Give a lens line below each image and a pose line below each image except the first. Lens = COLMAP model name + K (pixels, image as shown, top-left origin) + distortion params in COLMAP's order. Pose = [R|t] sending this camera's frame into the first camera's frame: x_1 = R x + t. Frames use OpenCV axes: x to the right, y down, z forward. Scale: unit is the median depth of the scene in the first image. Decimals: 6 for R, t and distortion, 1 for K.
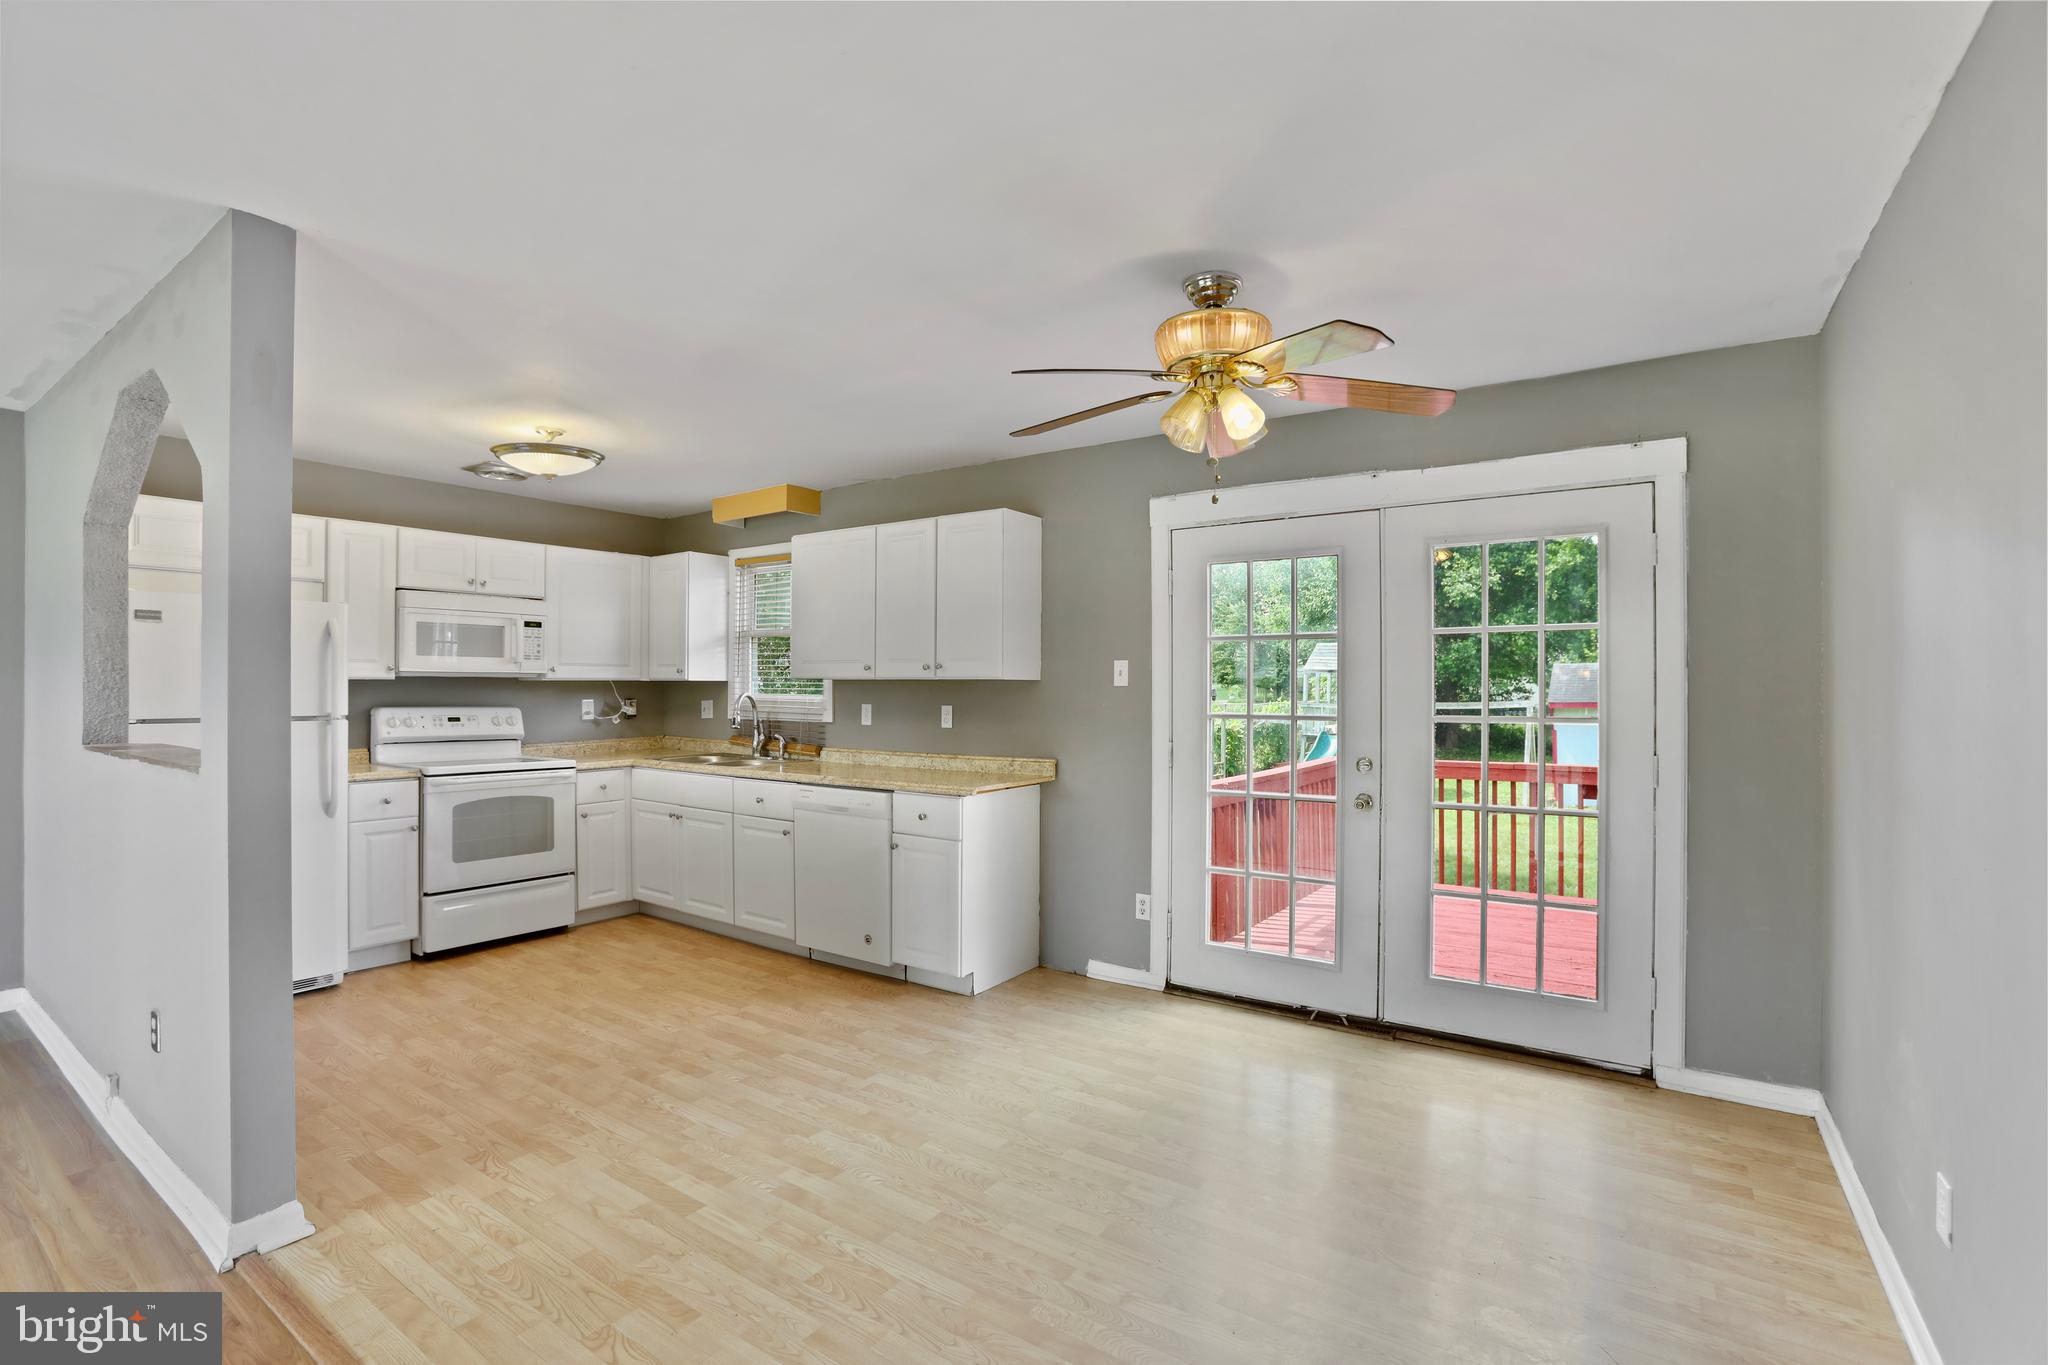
lens RADIAL K [[900.5, 0, 1018.7], [0, 900.5, 689.3], [0, 0, 1]] dist [-0.002877, -0.000405]
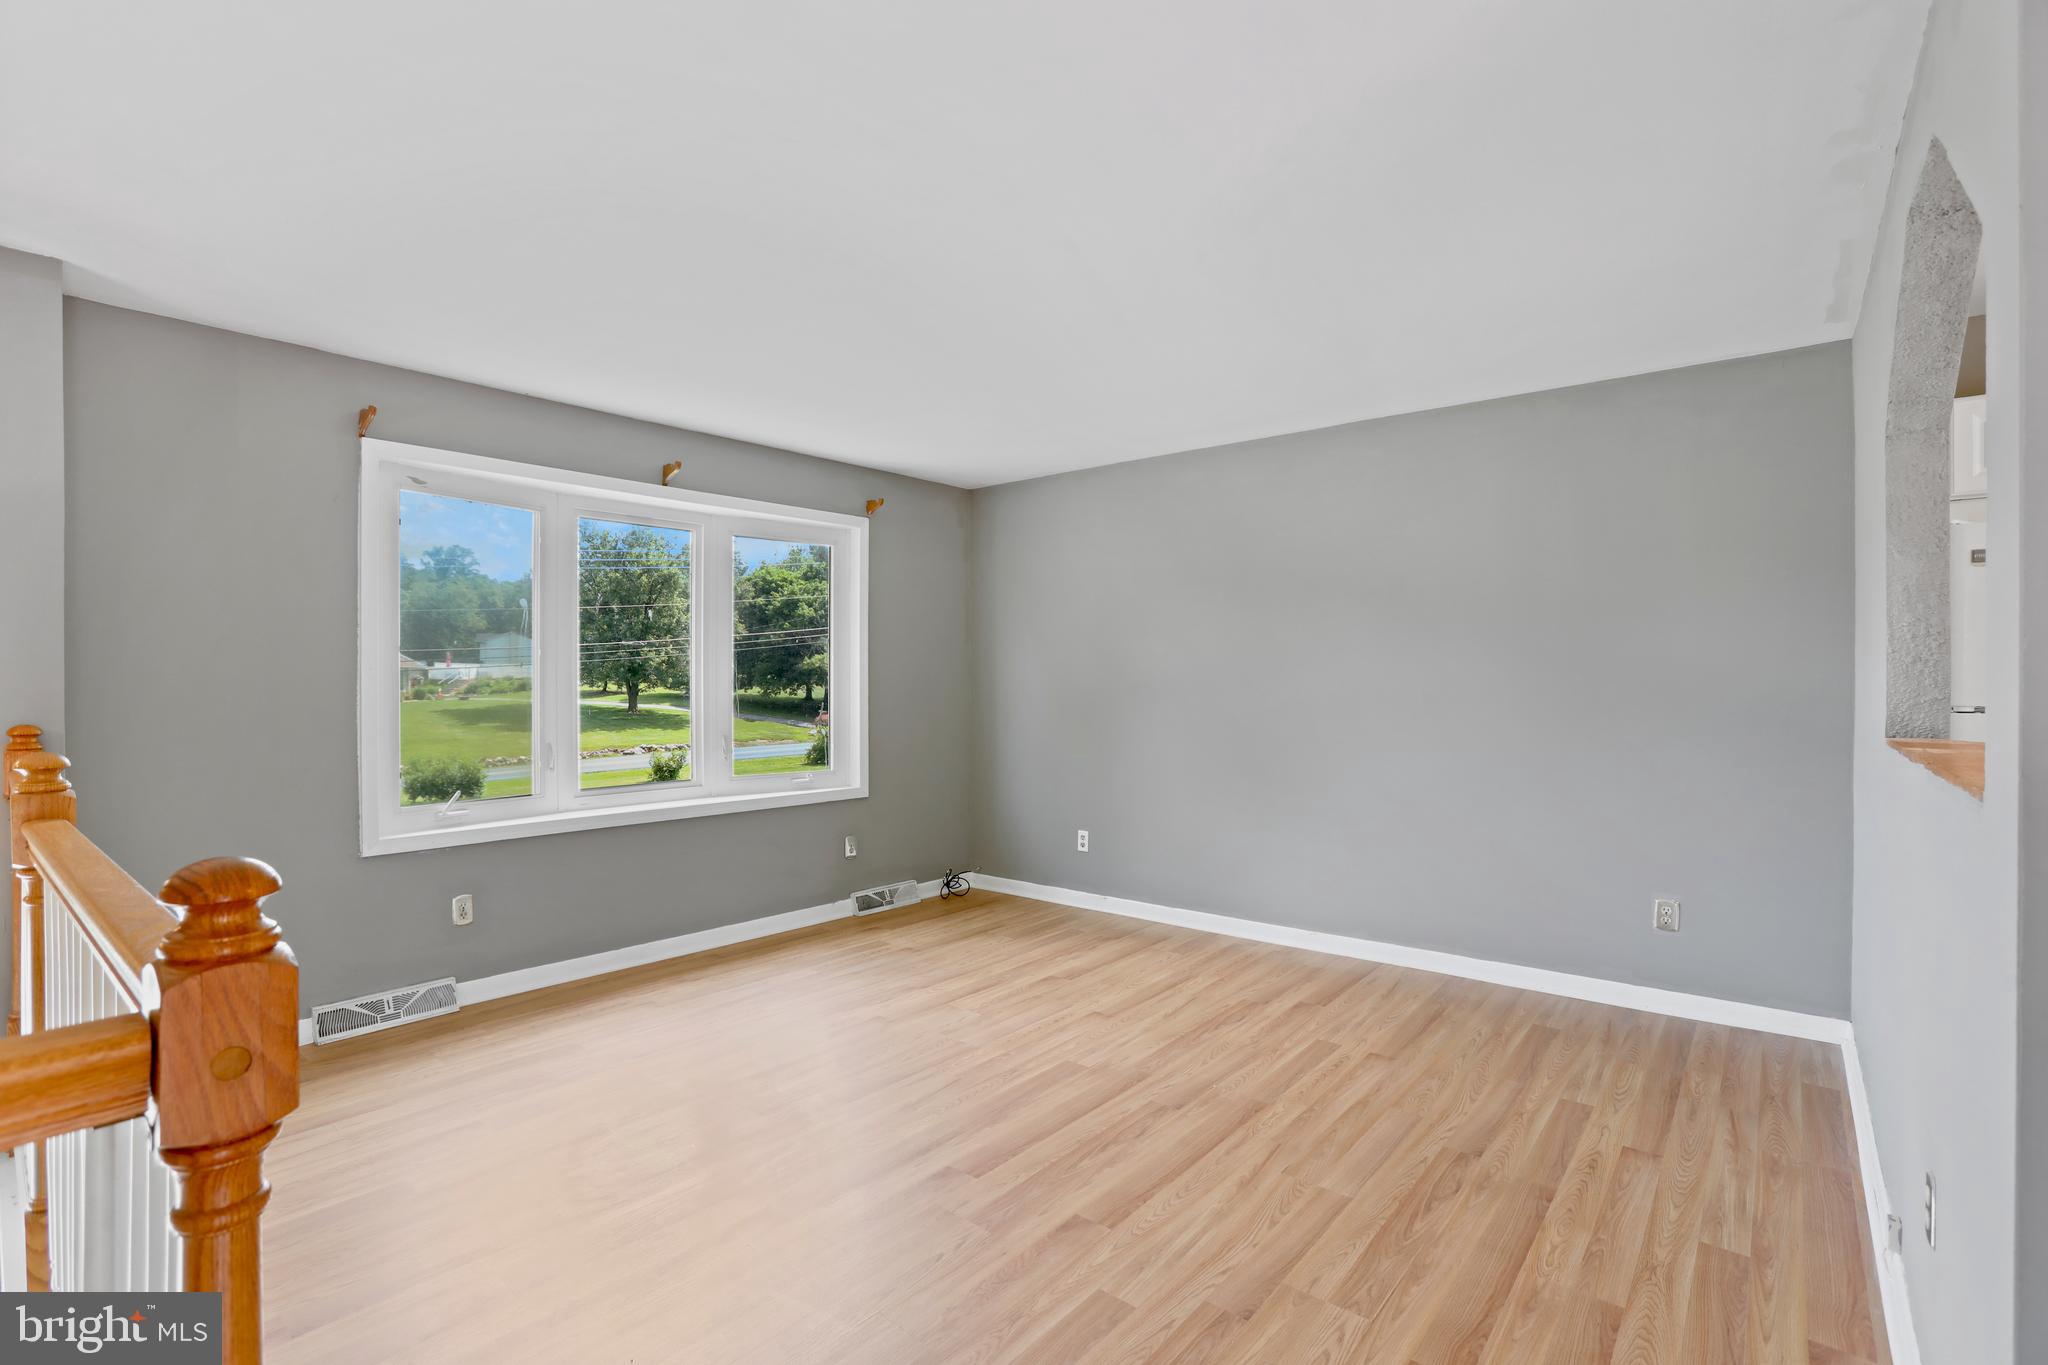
lens RADIAL K [[940.9, 0, 1022.3], [0, 940.9, 677.0], [0, 0, 1]] dist [-0.056748, 0.011204]
pose [[-0.074106, -0.000237, -0.997250, -0.159472], [-0.000339, 1.000000, -0.000212, 0.007703], [0.997250, 0.000323, -0.074106, 0.217063]]
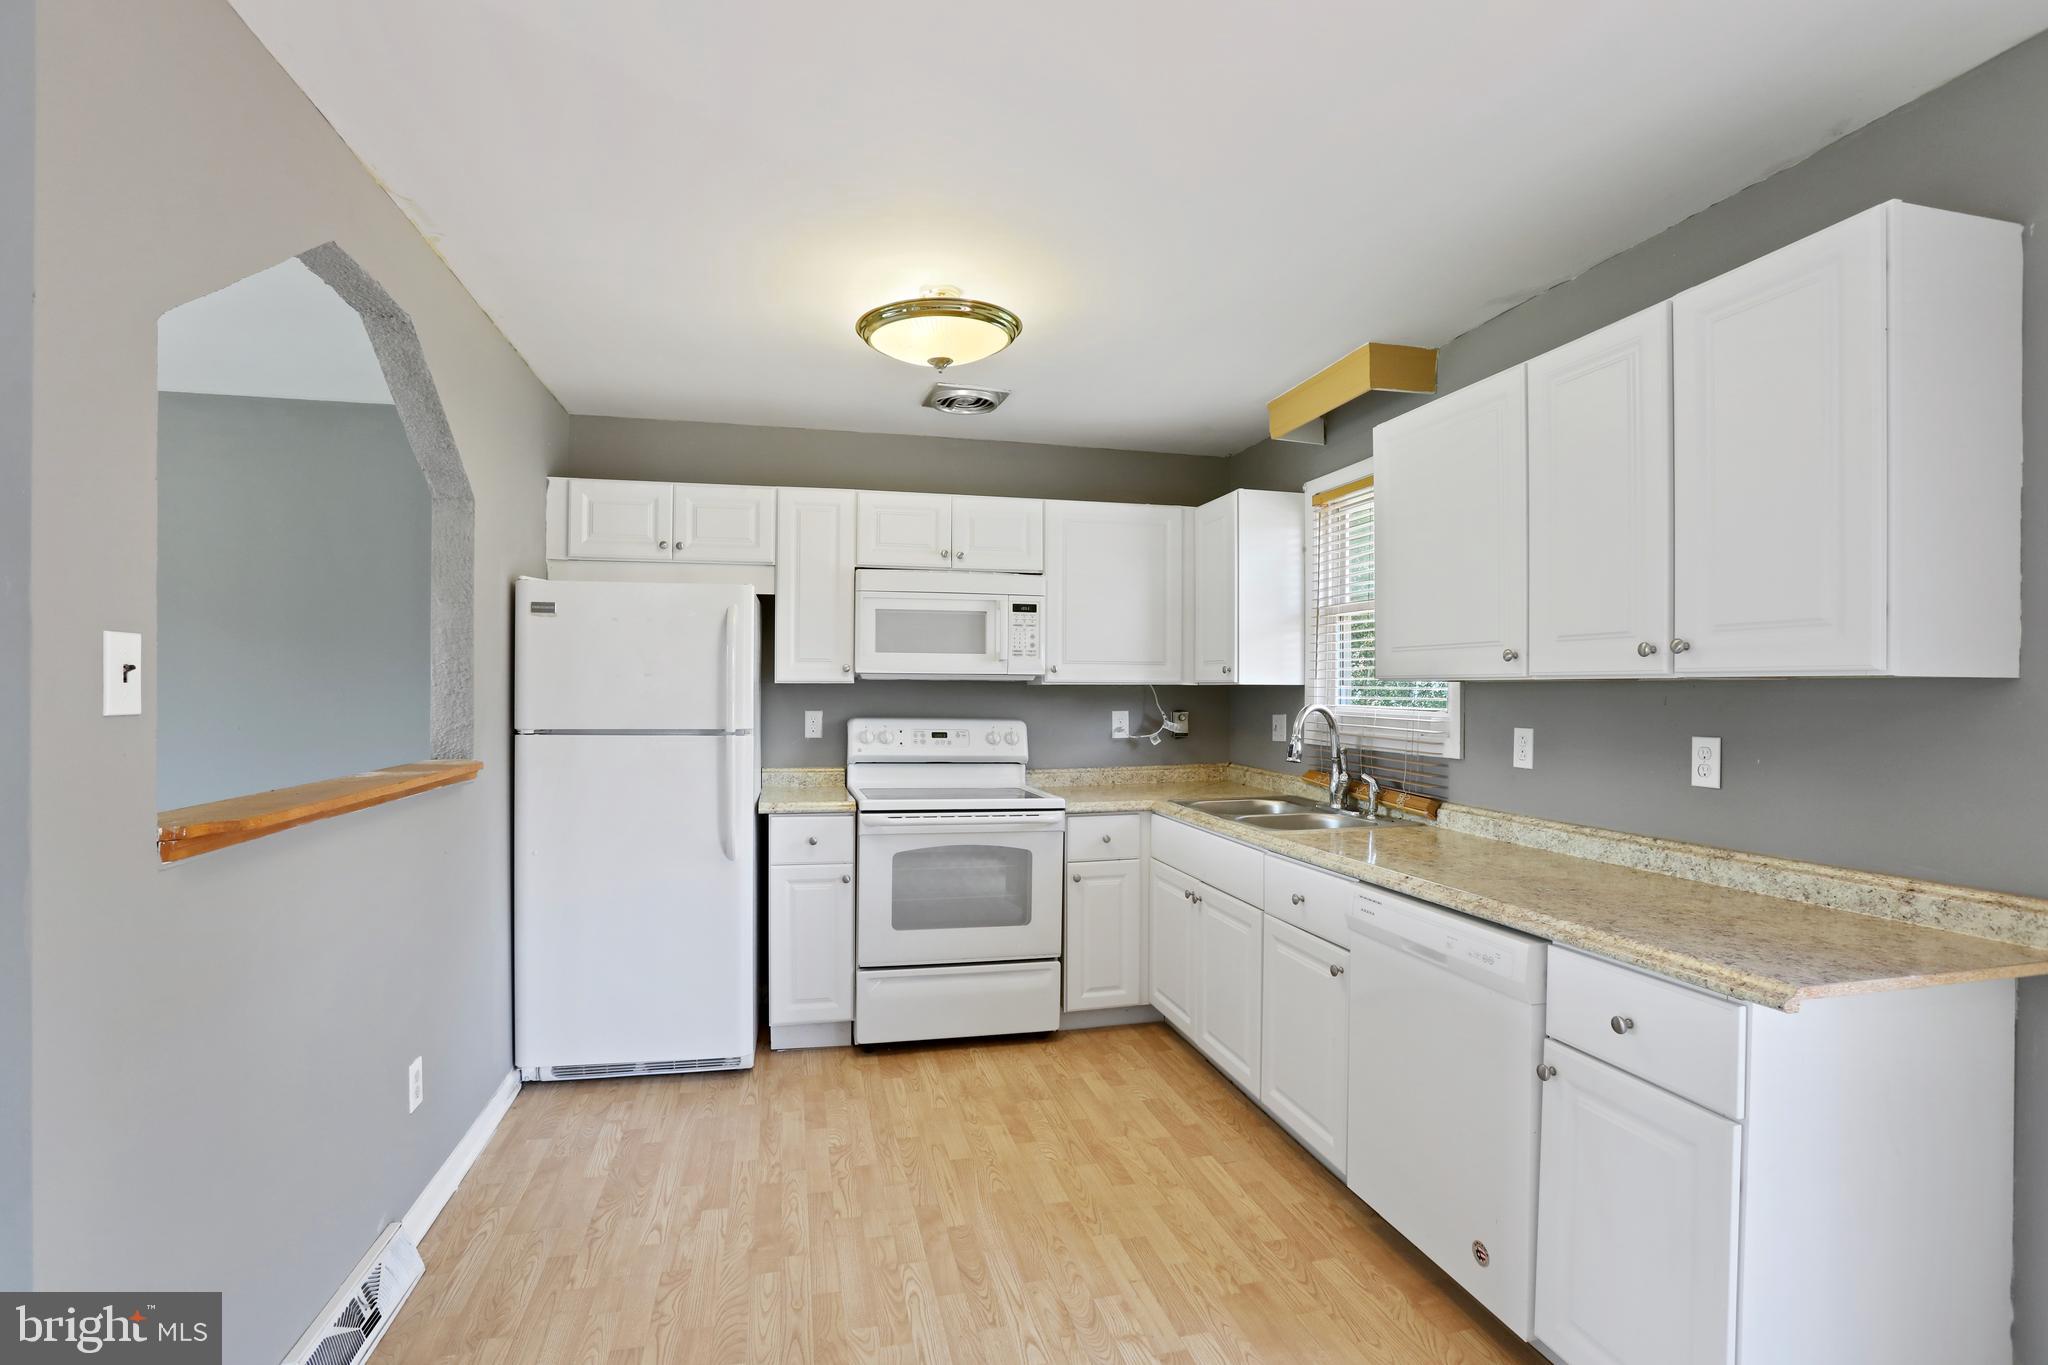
lens RADIAL K [[940.9, 0, 1015.4], [0, 940.9, 696.1], [0, 0, 1]] dist [-0.056748, 0.011204]
pose [[0.740078, 0.004091, -0.672509, -0.029861], [-0.005462, 0.999985, 0.000073, -0.000587], [0.672499, 0.003619, 0.740089, 0.451251]]
